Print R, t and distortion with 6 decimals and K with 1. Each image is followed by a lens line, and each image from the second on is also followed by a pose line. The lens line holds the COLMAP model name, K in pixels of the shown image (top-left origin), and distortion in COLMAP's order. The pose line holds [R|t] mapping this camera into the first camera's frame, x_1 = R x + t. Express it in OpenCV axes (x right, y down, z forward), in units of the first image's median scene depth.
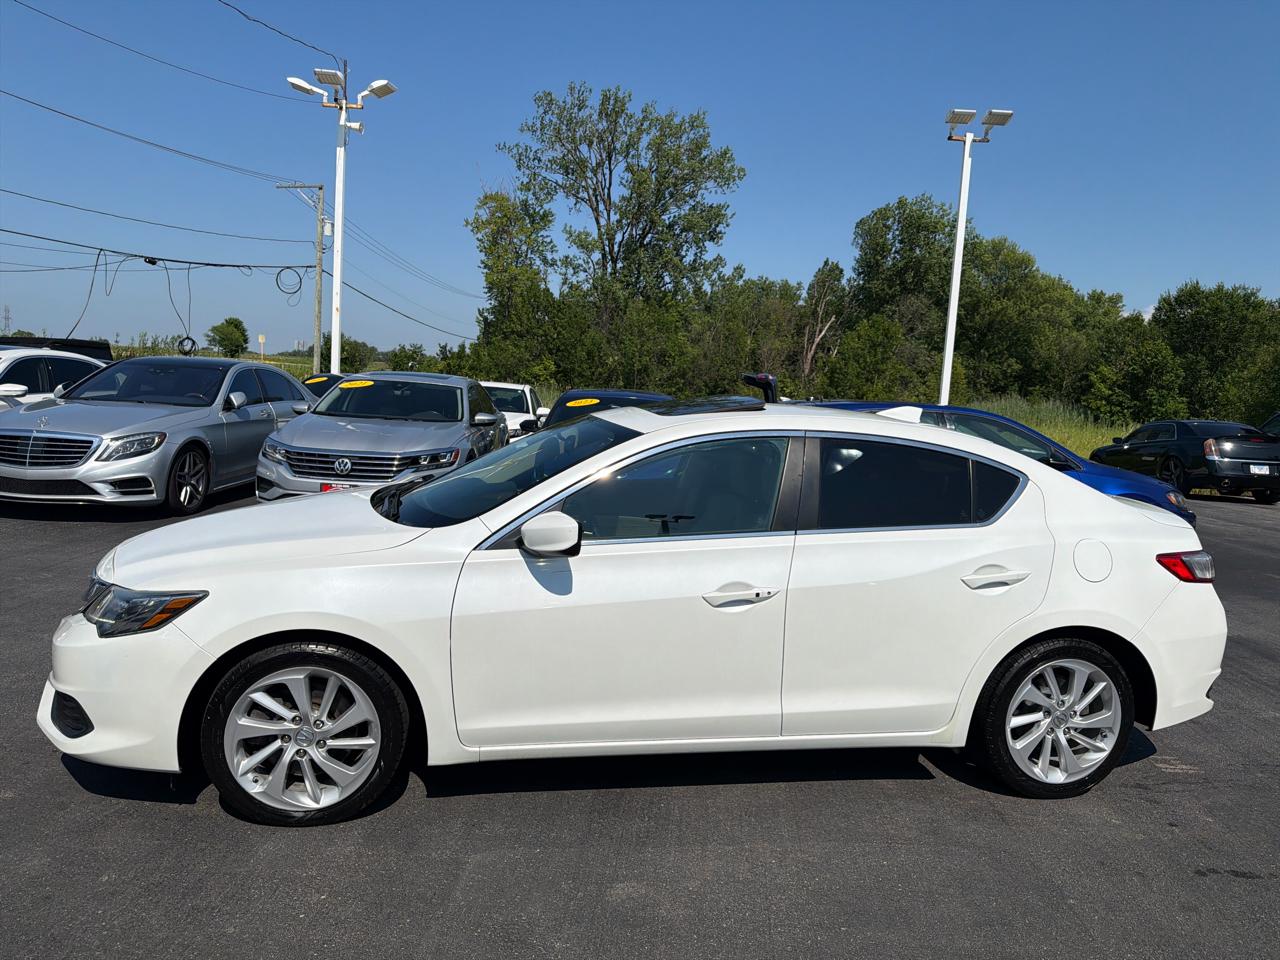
lens RADIAL K [[912.3, 0, 642.7], [0, 912.3, 473.6], [0, 0, 1]] dist [0.027623, -0.048668]
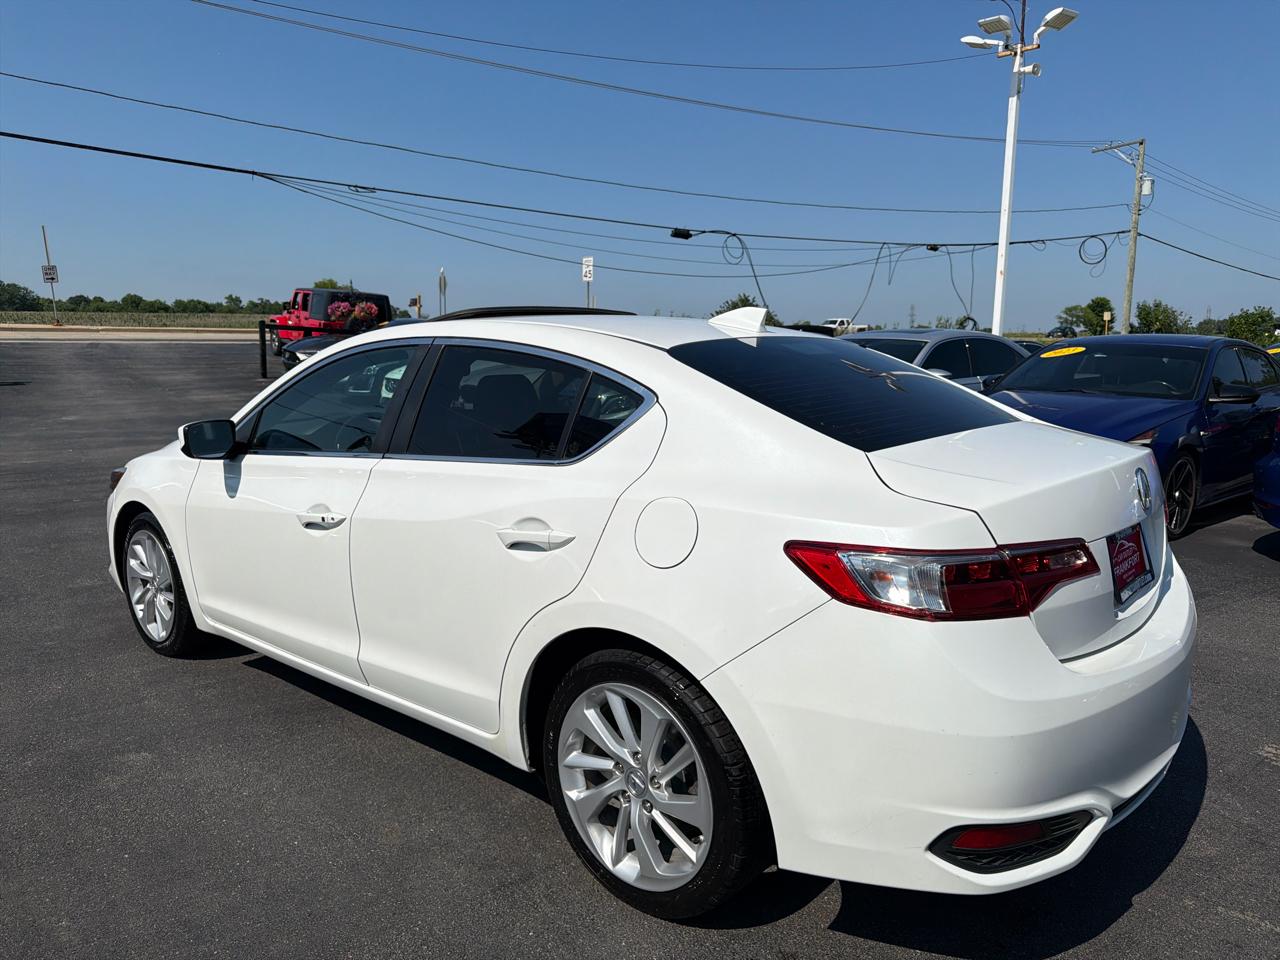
lens RADIAL K [[915.4, 0, 640.0], [0, 915.4, 480.0], [0, 0, 1]] dist [0.028859, -0.046688]
pose [[0.624892, 0.066205, -0.777899, 0.188000], [-0.047459, 0.997777, 0.046794, 0.006722], [0.779267, 0.007677, 0.626645, 0.123402]]
